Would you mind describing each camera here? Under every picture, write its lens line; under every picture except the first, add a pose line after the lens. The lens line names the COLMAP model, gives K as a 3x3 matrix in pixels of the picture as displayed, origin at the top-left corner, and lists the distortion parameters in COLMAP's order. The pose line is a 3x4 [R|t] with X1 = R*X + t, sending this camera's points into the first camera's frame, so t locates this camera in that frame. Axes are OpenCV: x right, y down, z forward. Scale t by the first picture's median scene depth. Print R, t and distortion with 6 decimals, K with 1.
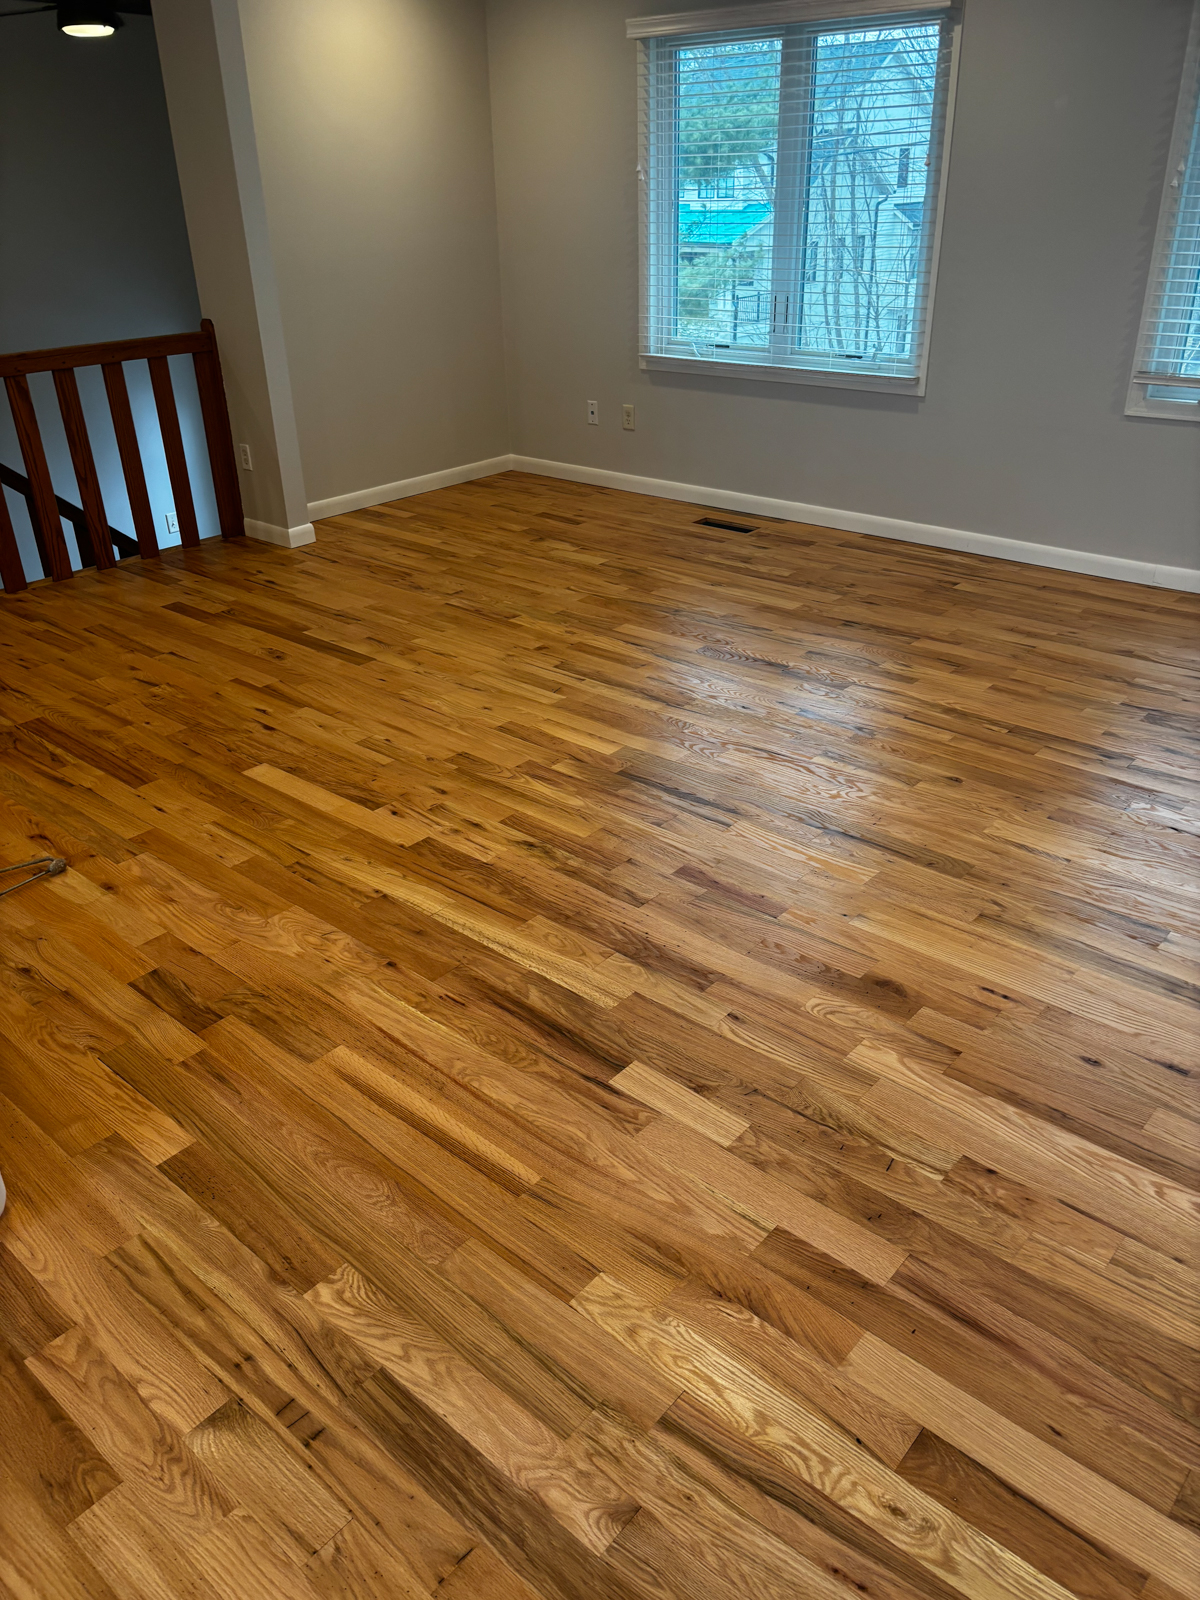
lens RADIAL K [[1213.9, 0, 583.7], [0, 1213.9, 803.6], [0, 0, 1]] dist [0.063720, -0.096068]
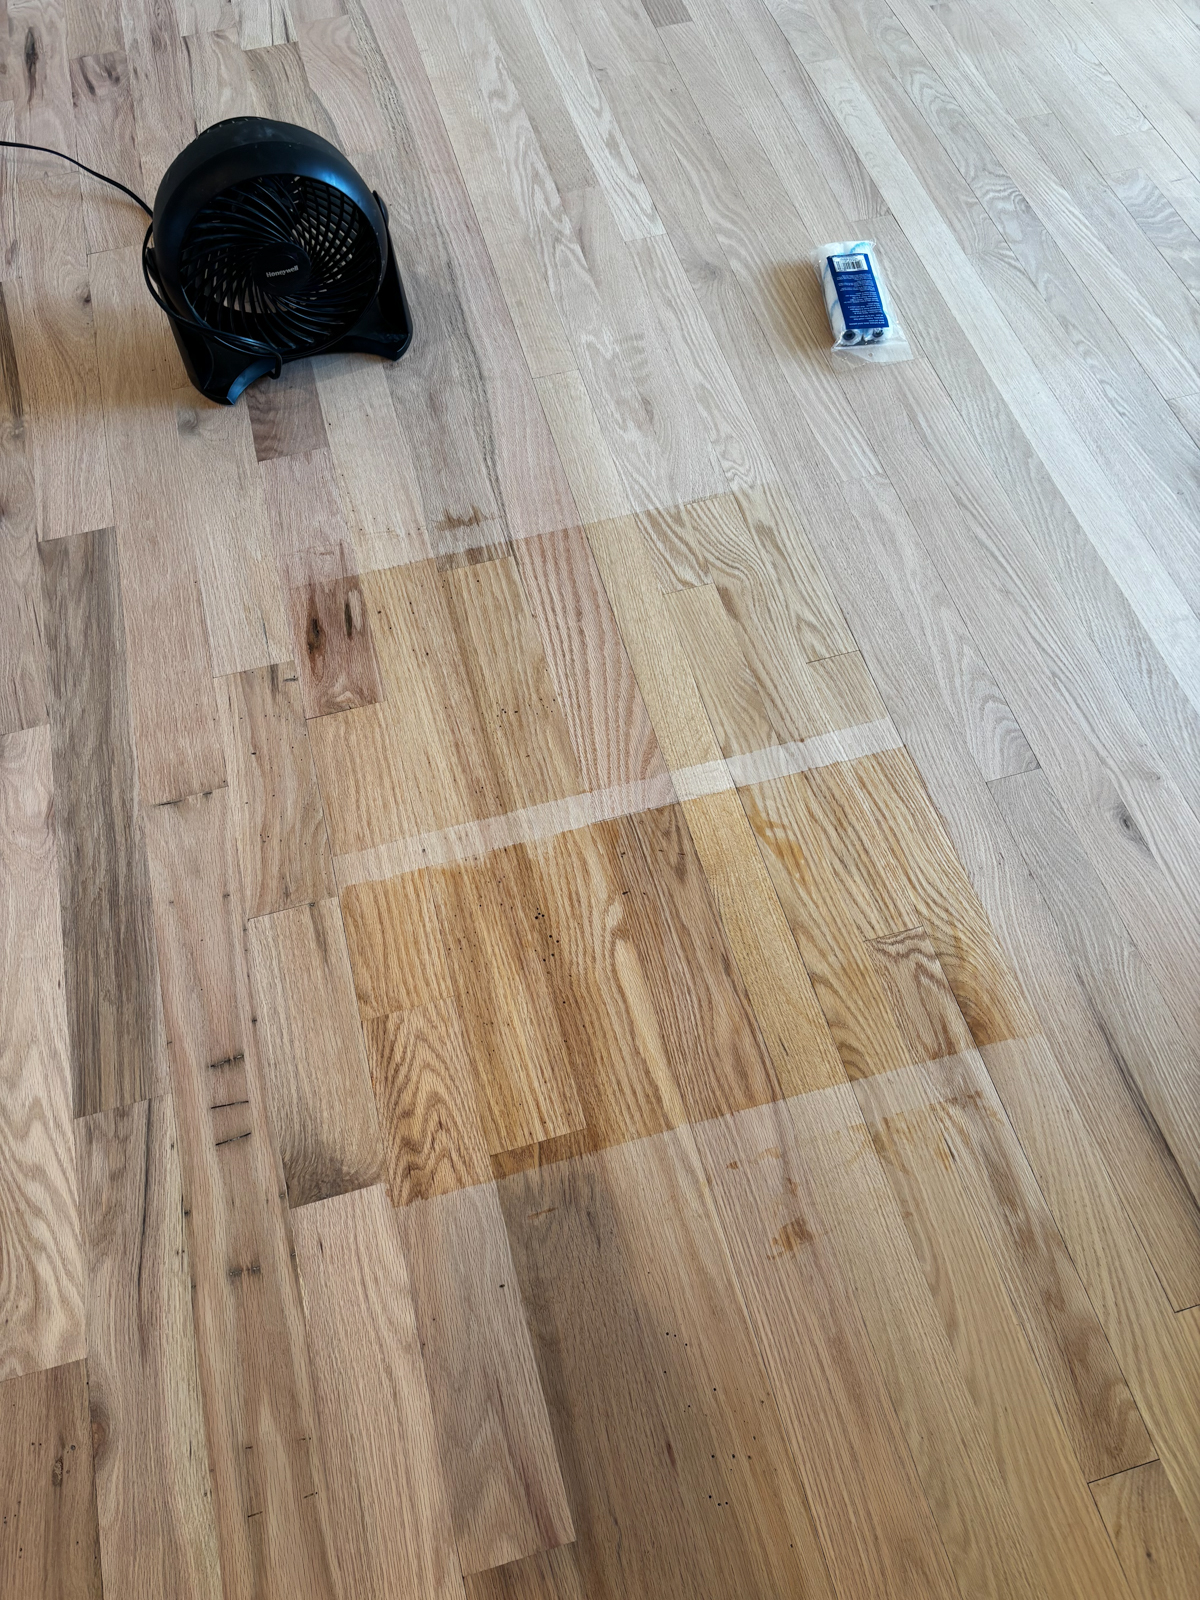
lens RADIAL K [[1213.9, 0, 583.7], [0, 1213.9, 803.6], [0, 0, 1]] dist [0.063720, -0.096068]
pose [[-0.835371, -0.449906, 0.315816, -0.244503], [0.304566, 0.099448, 0.947285, -0.022014], [-0.457597, 0.887522, 0.053950, 0.358325]]
